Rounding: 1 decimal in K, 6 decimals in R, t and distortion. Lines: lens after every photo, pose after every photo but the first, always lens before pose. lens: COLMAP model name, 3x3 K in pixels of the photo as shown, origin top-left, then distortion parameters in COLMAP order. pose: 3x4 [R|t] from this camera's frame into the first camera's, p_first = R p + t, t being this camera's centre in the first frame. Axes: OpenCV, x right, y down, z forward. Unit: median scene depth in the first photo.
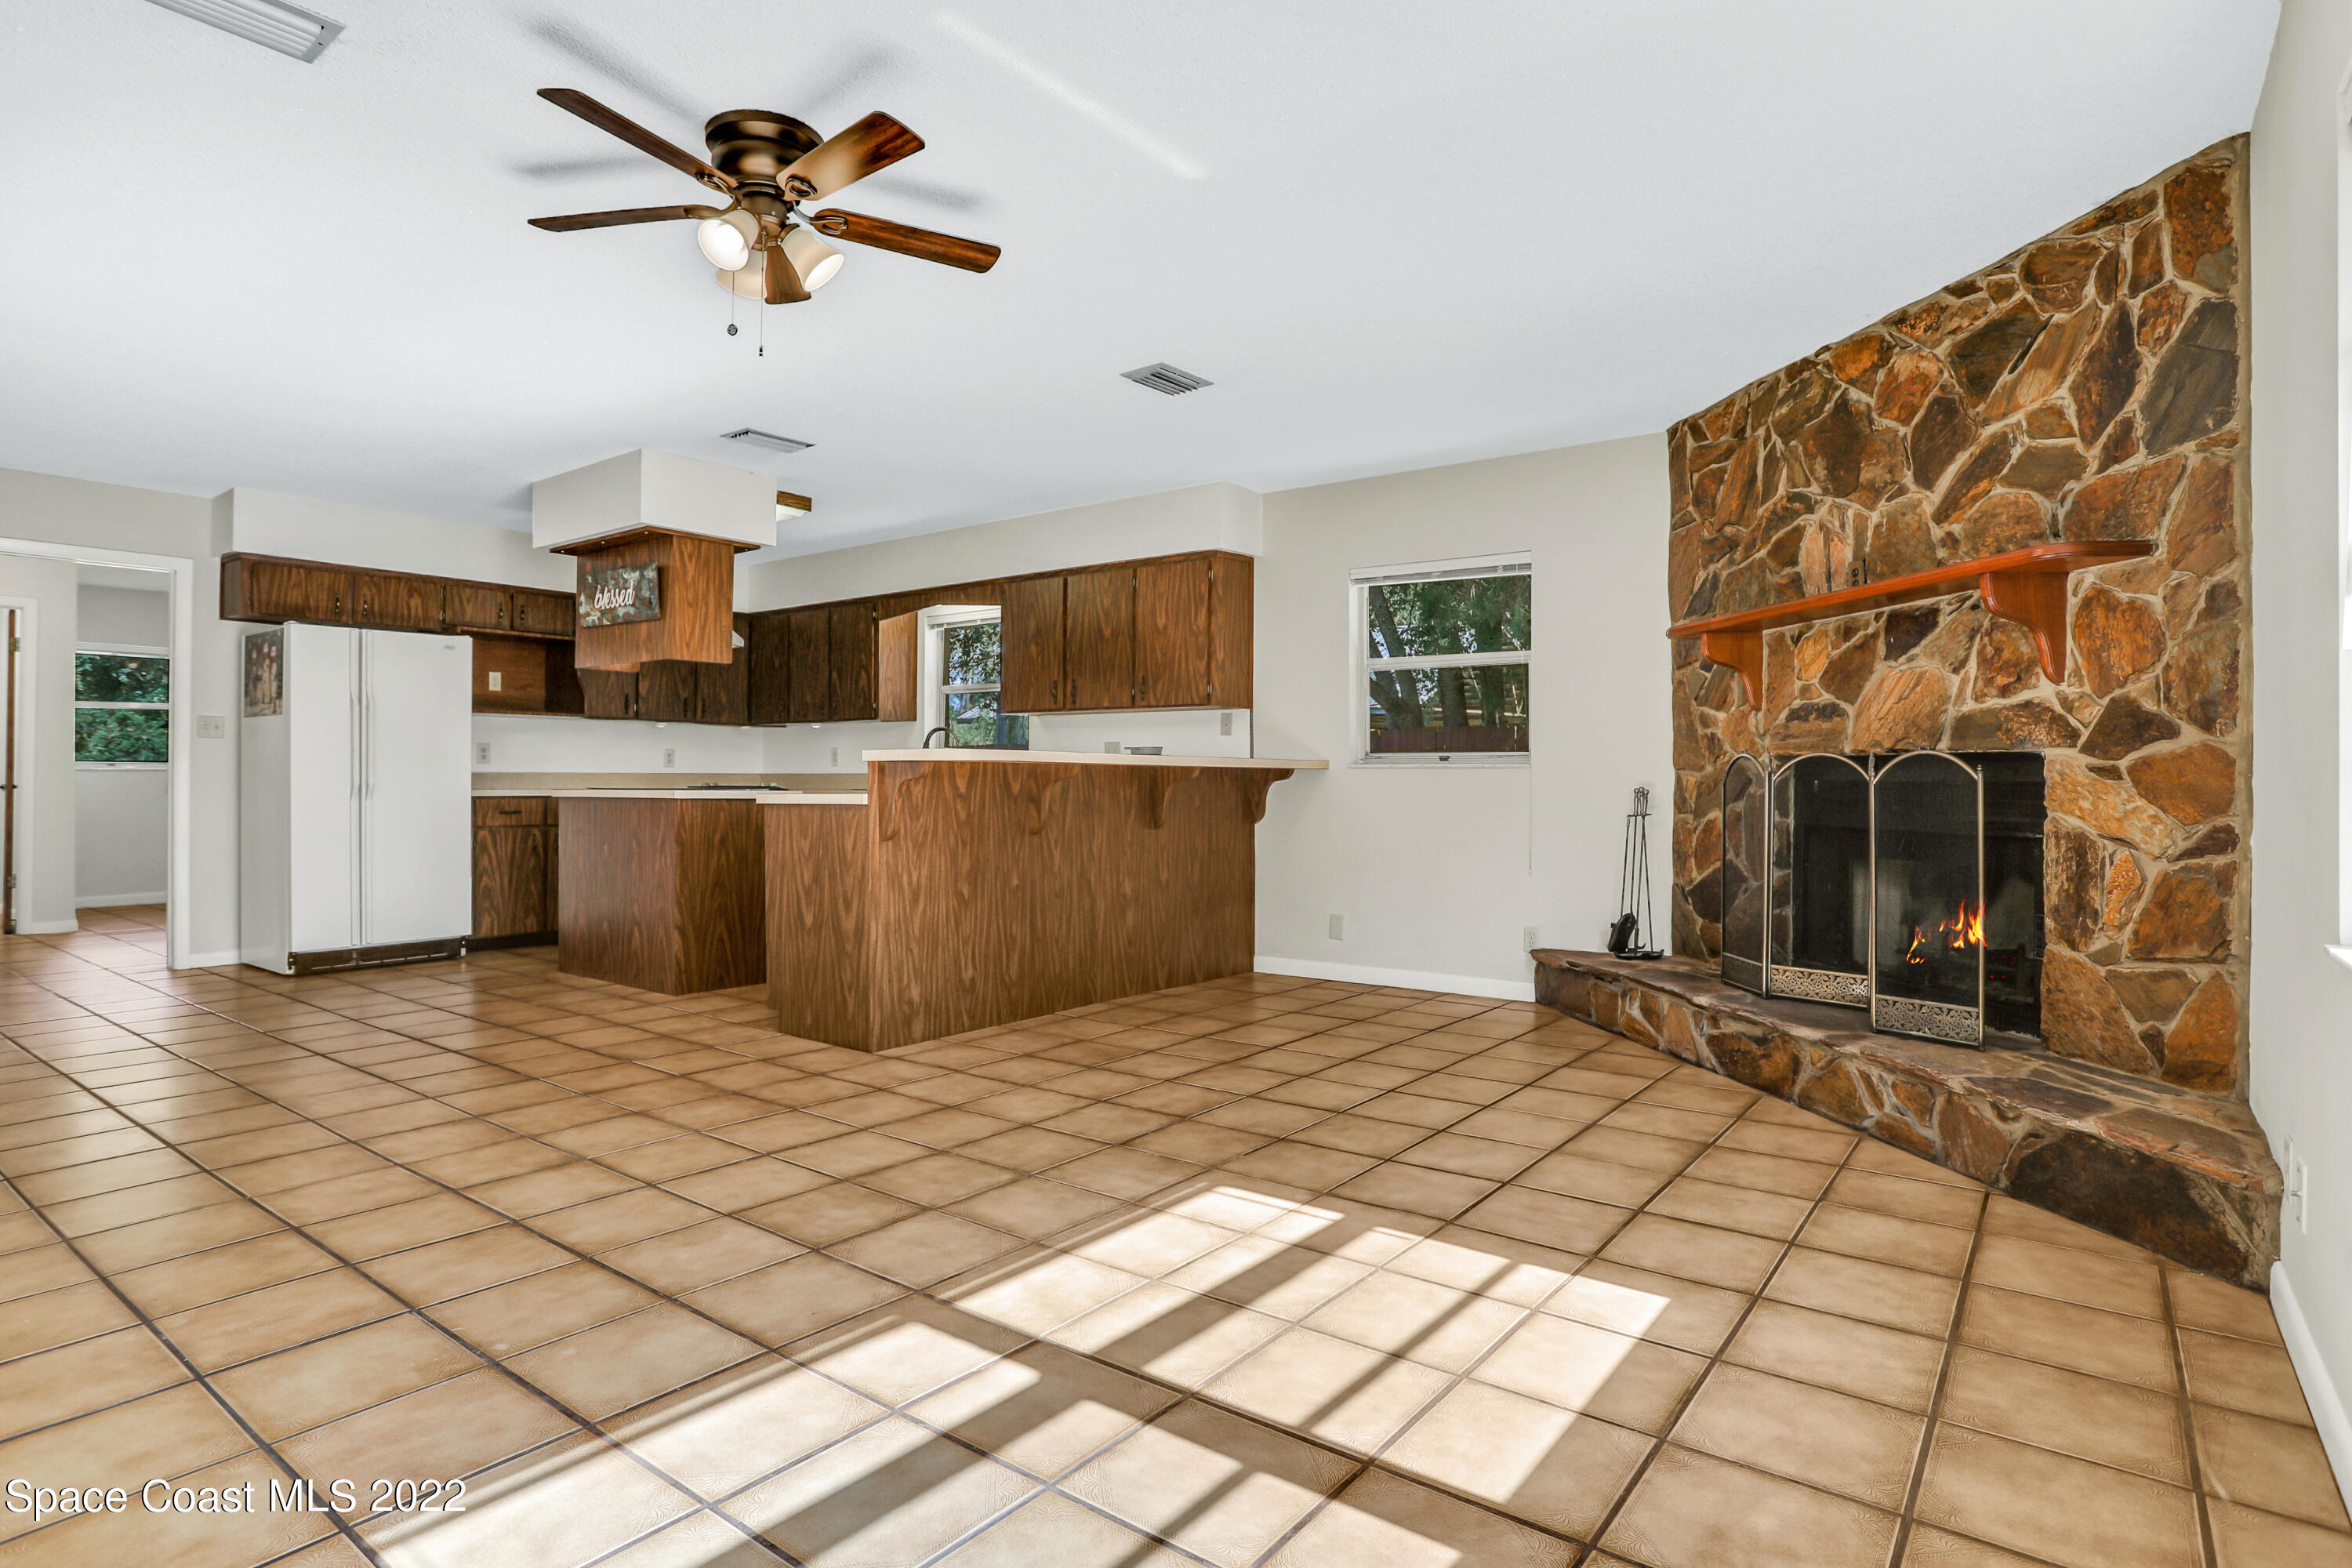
lens RADIAL K [[1234.6, 0, 1175.6], [0, 1234.6, 765.5], [0, 0, 1]] dist [-0.063342, 0.027183]
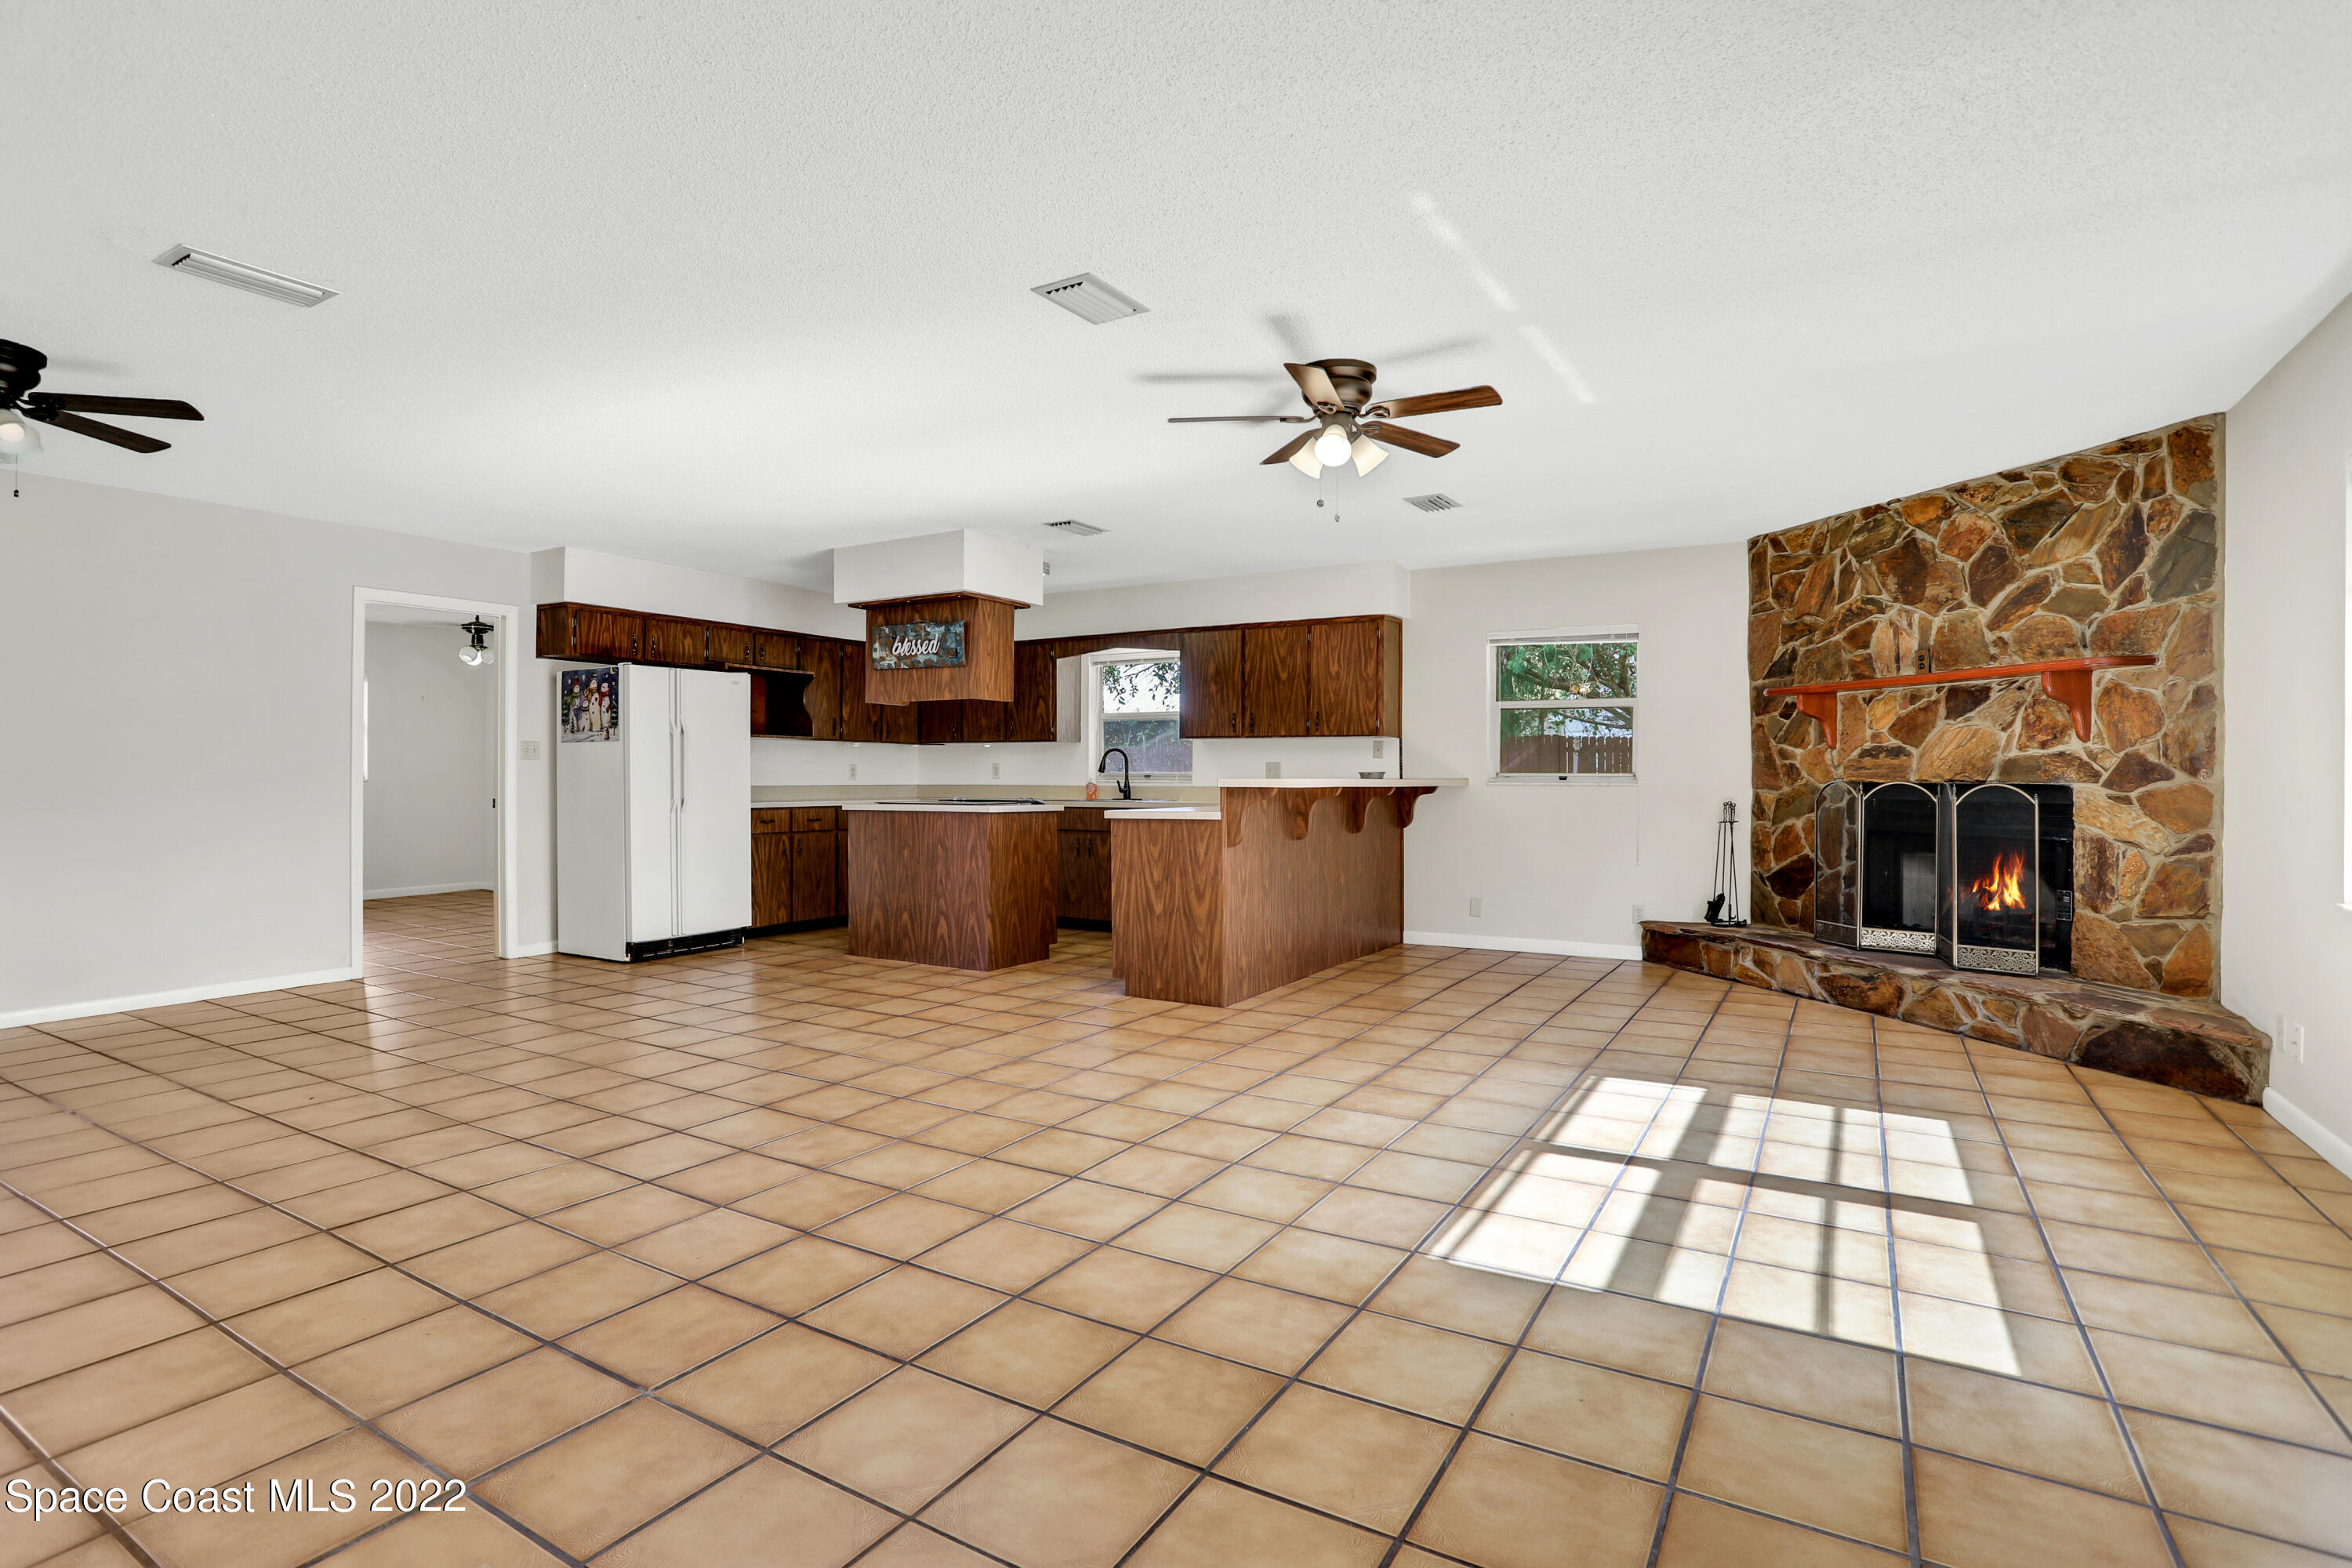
lens RADIAL K [[1149.5, 0, 1176.6], [0, 1149.5, 770.1], [0, 0, 1]] dist [-0.072744, 0.032183]
pose [[0.994147, -0.000219, 0.108034, -0.493879], [-0.000503, 0.999978, 0.006650, -0.033926], [-0.108033, -0.006666, 0.994125, -0.252948]]
